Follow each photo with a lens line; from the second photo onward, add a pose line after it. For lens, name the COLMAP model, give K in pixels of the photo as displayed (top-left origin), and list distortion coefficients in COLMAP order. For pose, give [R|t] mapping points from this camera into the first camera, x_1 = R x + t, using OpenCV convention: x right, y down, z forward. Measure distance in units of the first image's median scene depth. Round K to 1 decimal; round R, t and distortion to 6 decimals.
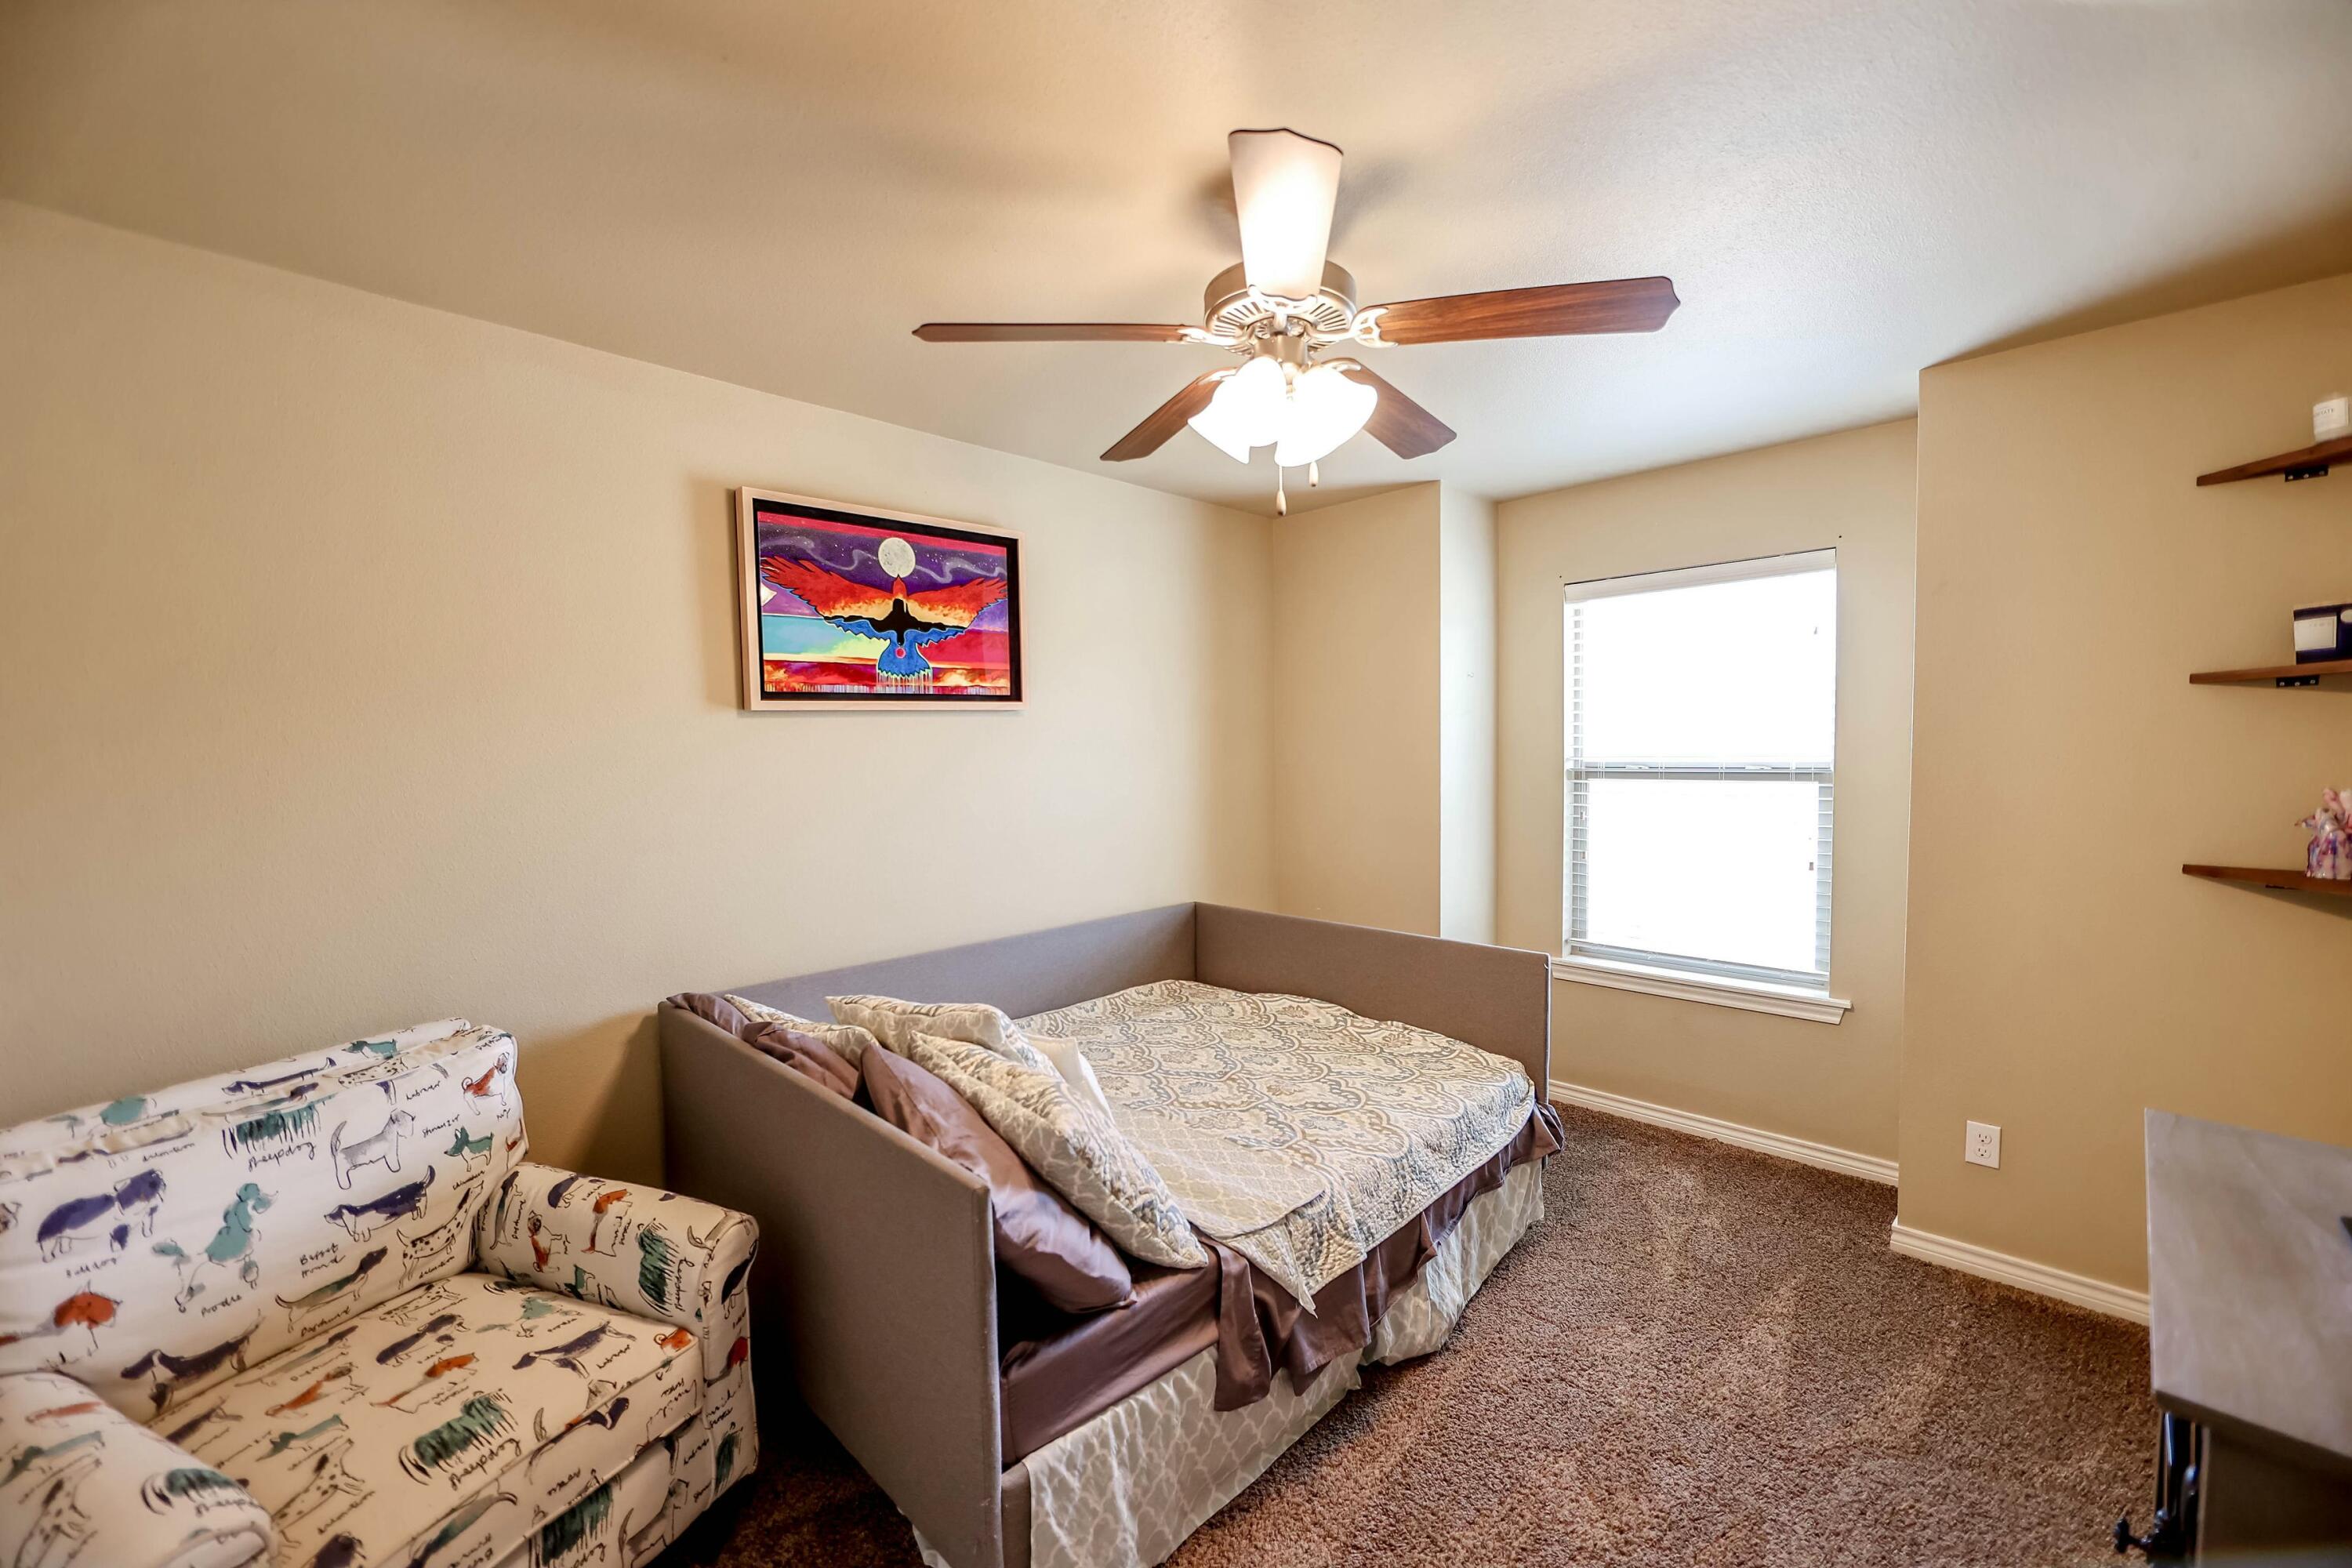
lens RADIAL K [[936.4, 0, 1169.9], [0, 936.4, 784.5], [0, 0, 1]] dist [-0.007023, 0.000347]
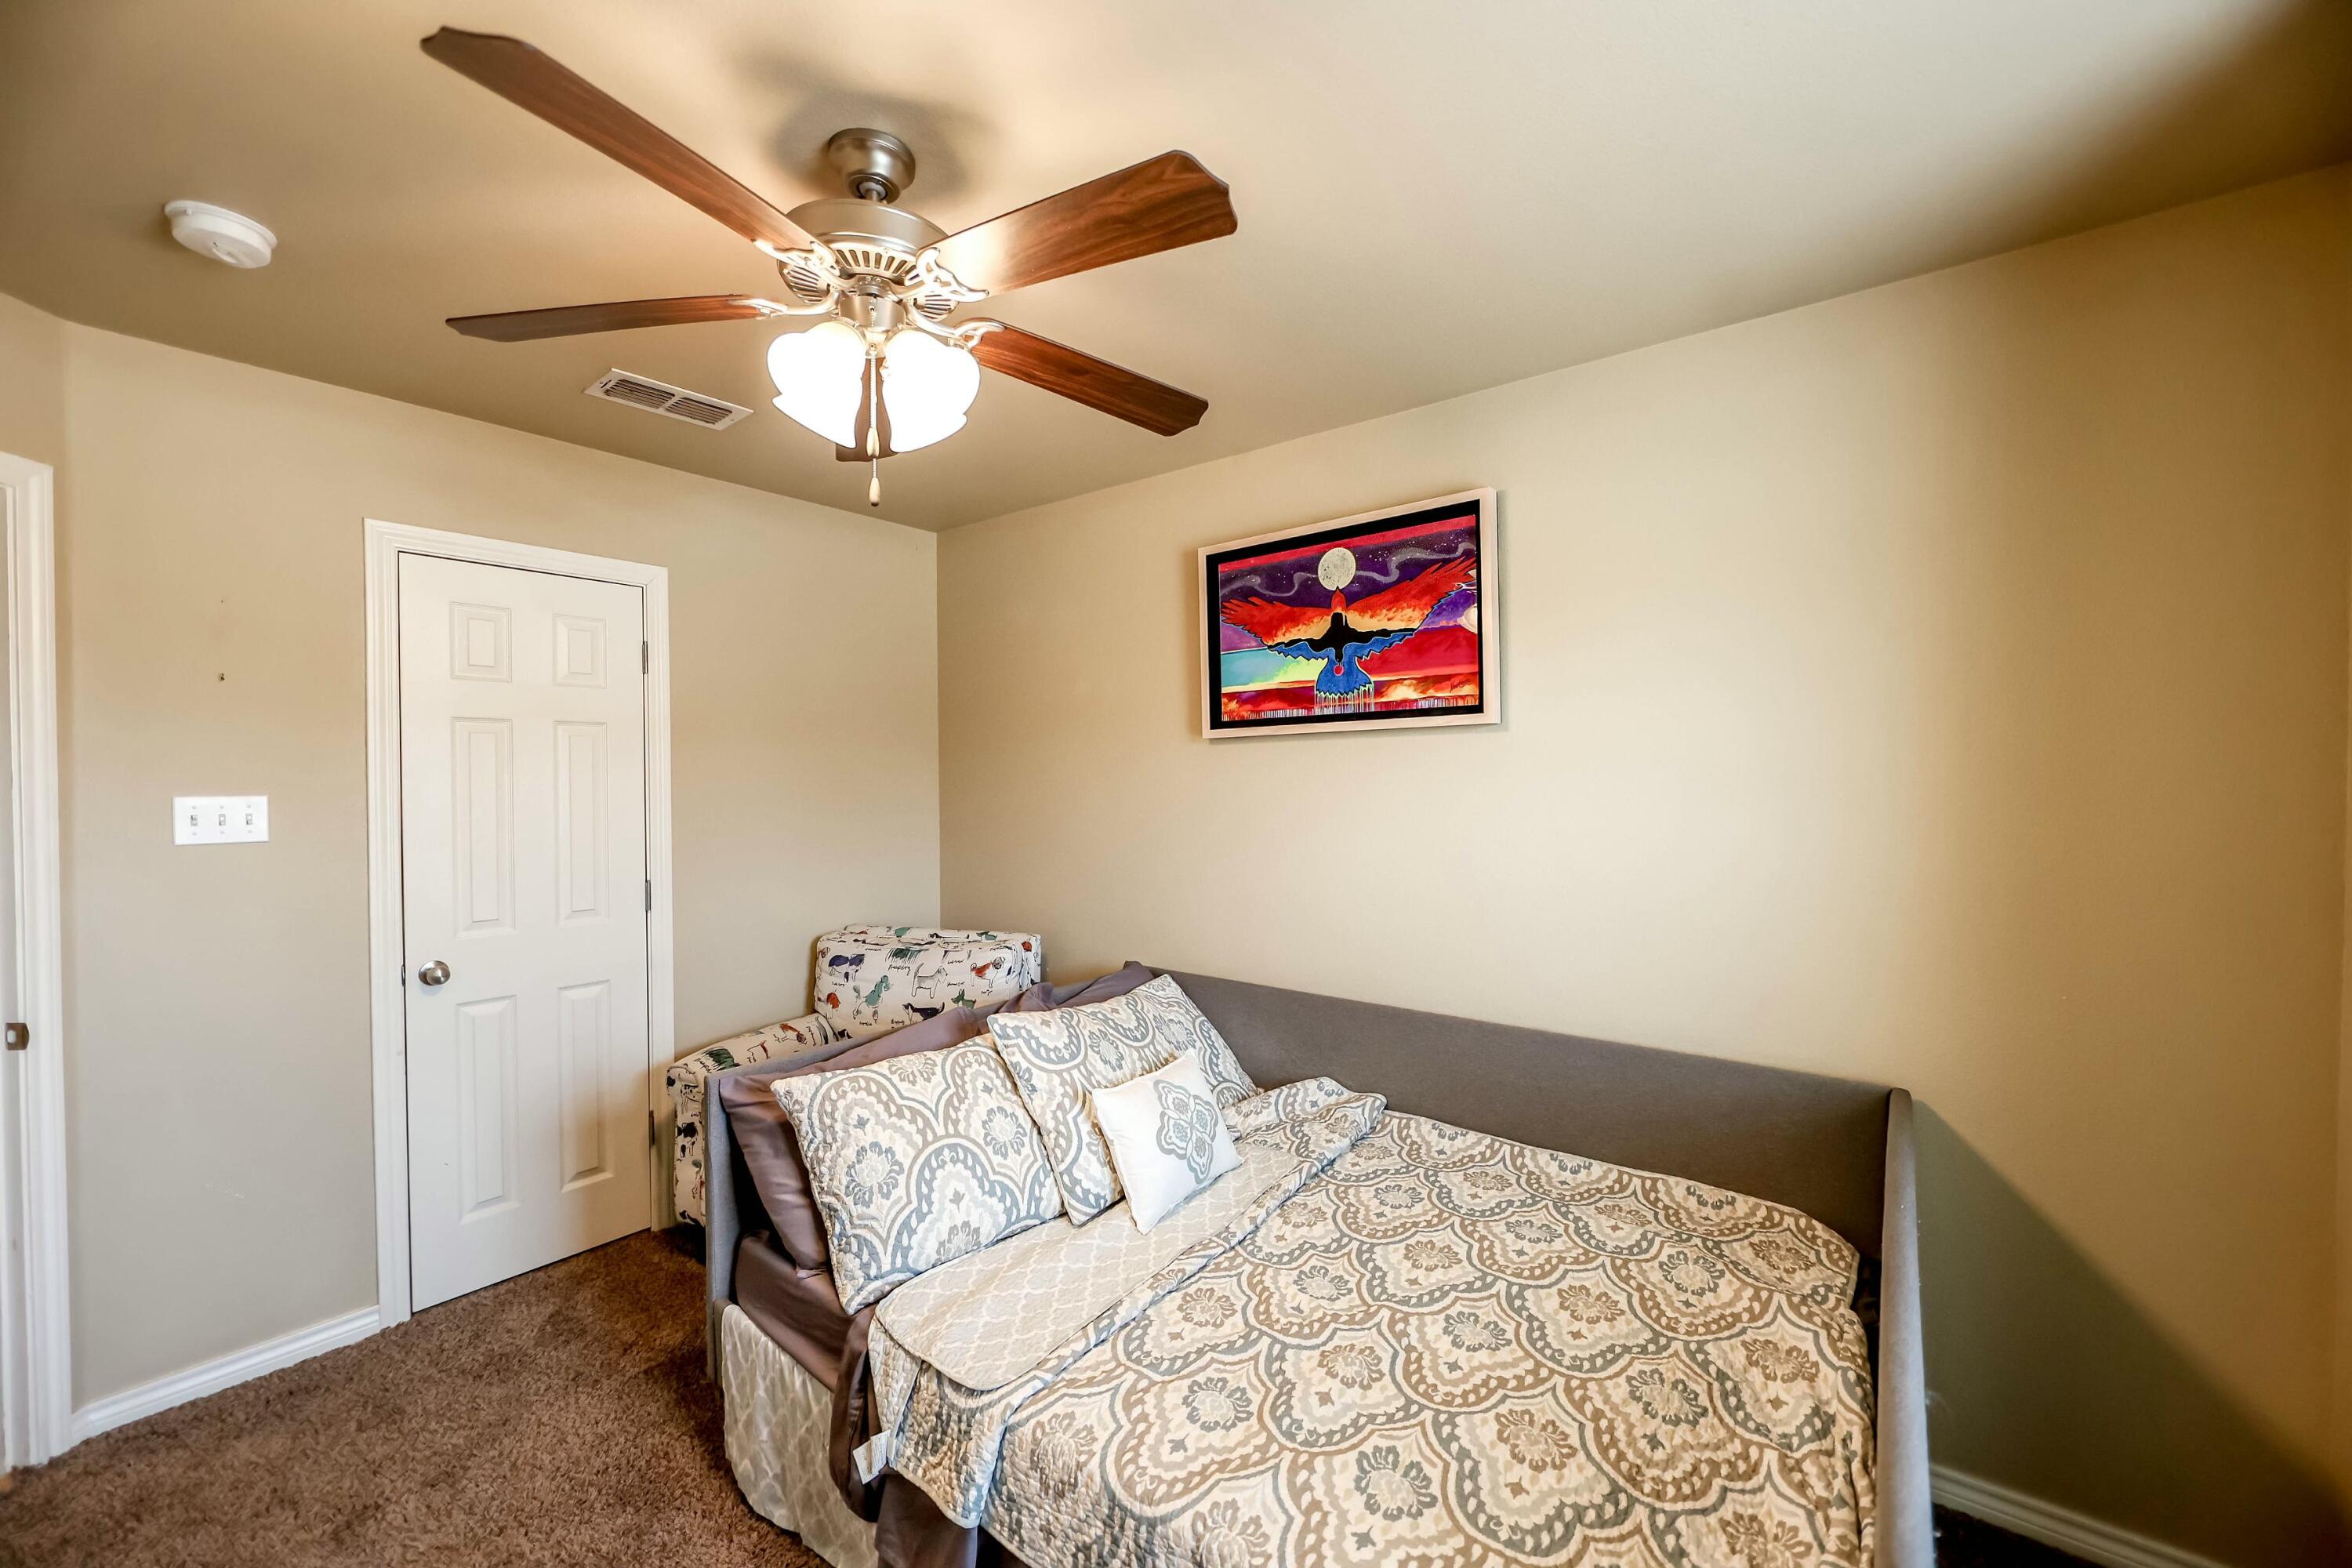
lens RADIAL K [[936.4, 0, 1169.9], [0, 936.4, 784.5], [0, 0, 1]] dist [-0.007023, 0.000347]
pose [[0.103175, 0.024171, -0.994369, 0.626440], [-0.041449, 0.998941, 0.019982, -0.039051], [0.993799, 0.039154, 0.104068, 0.745190]]
